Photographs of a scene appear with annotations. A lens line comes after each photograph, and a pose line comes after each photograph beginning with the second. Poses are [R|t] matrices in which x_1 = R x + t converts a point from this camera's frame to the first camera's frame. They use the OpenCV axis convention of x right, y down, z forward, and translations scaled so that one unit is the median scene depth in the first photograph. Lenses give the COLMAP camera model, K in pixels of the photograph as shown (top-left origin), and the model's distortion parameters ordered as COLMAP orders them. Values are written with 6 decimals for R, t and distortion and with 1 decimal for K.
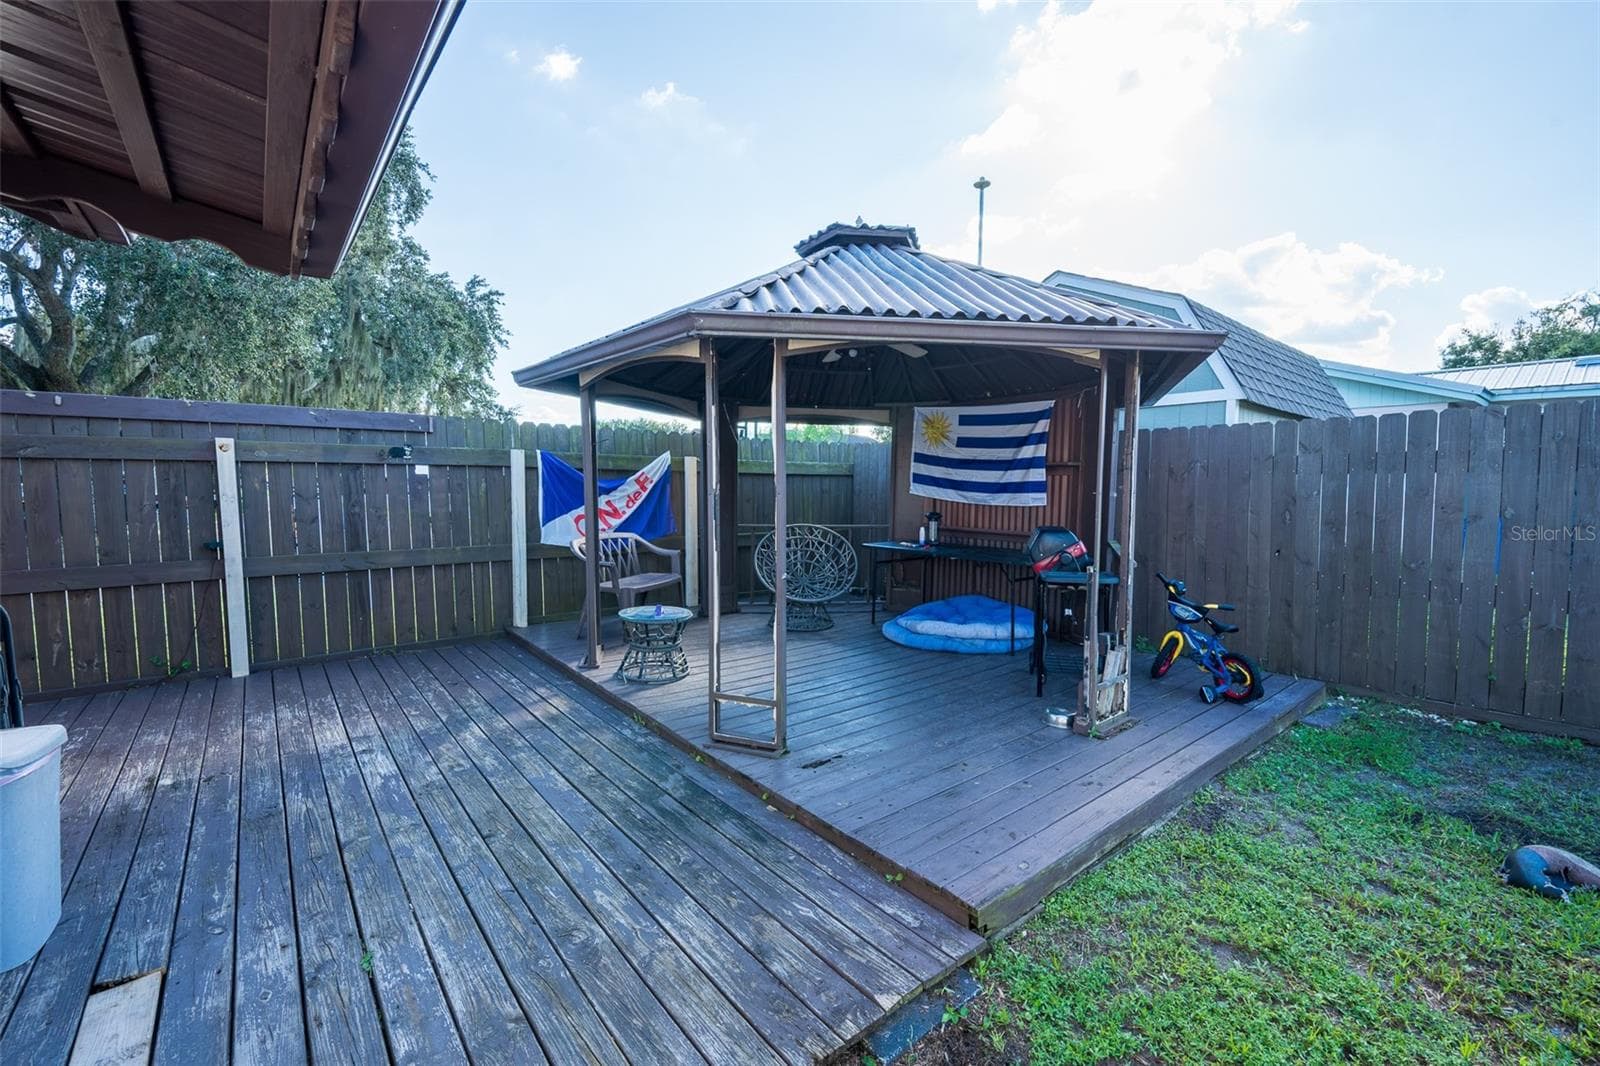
lens RADIAL K [[672.9, 0, 796.3], [0, 672.9, 541.4], [0, 0, 1]] dist [-0.000660, 0.000099]
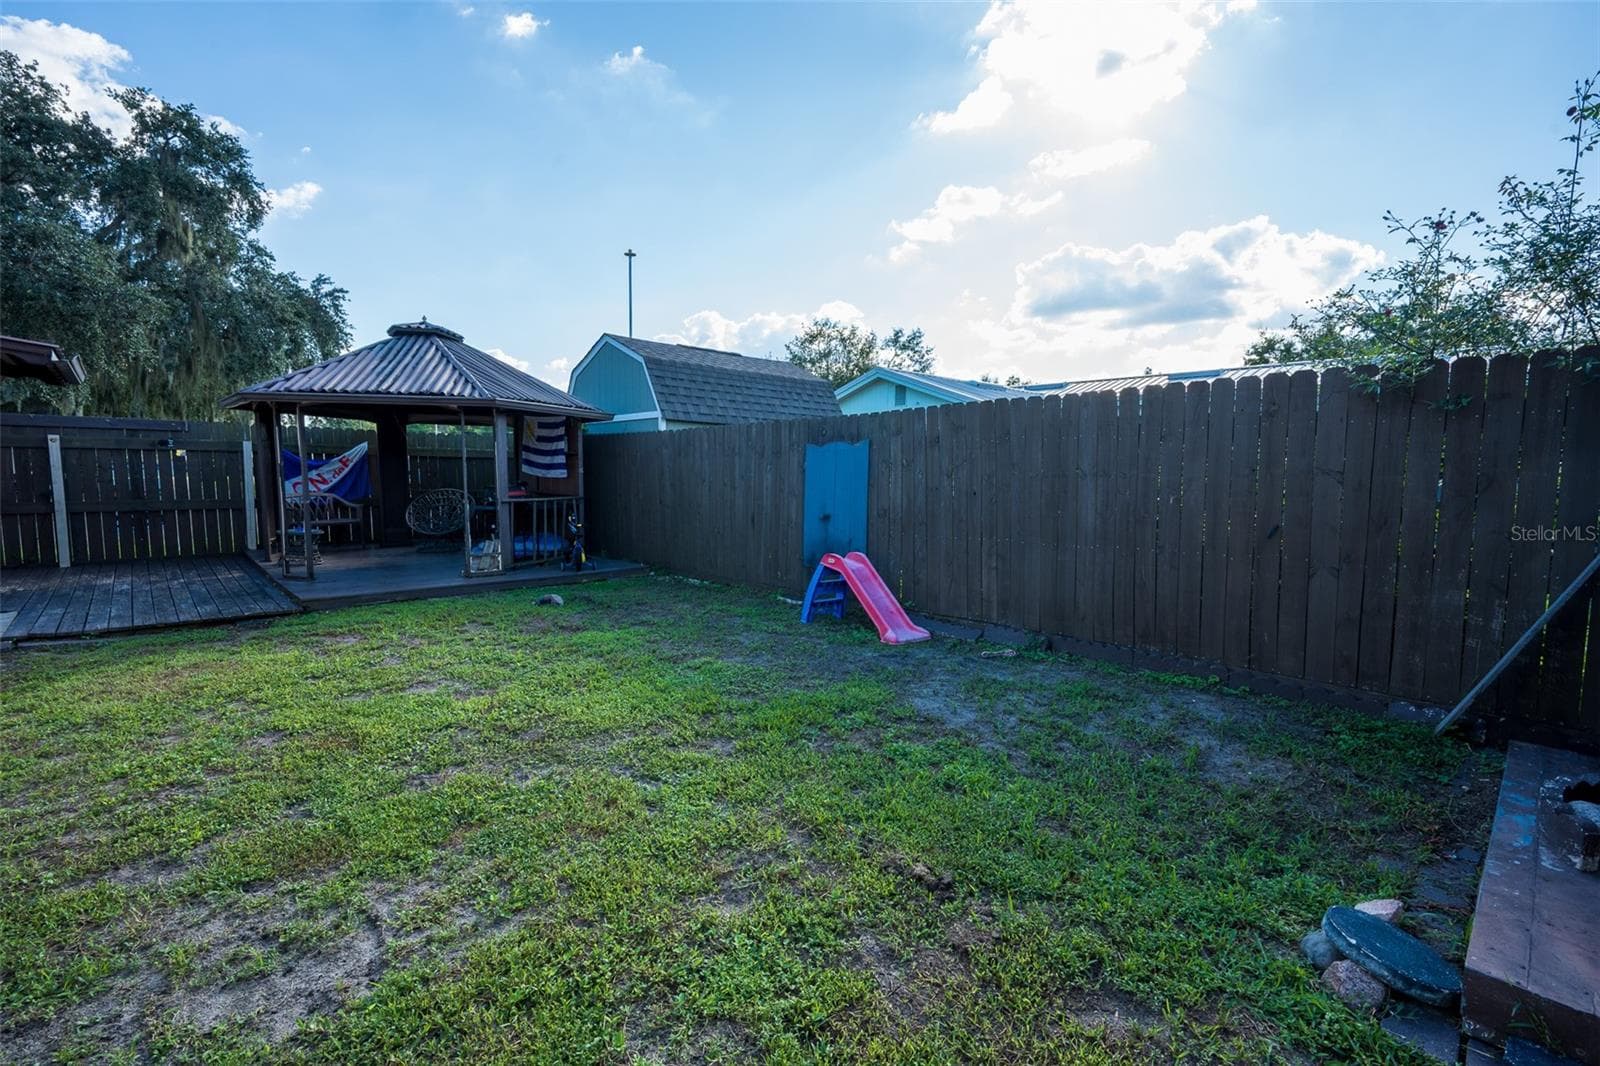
lens RADIAL K [[723.1, 0, 807.0], [0, 723.1, 546.2], [0, 0, 1]] dist [-0.010550, 0.000332]
pose [[0.997271, 0.000302, 0.073831, 0.721030], [-0.001875, 0.999773, 0.021240, 0.070705], [-0.073808, -0.021320, 0.997045, -0.751010]]
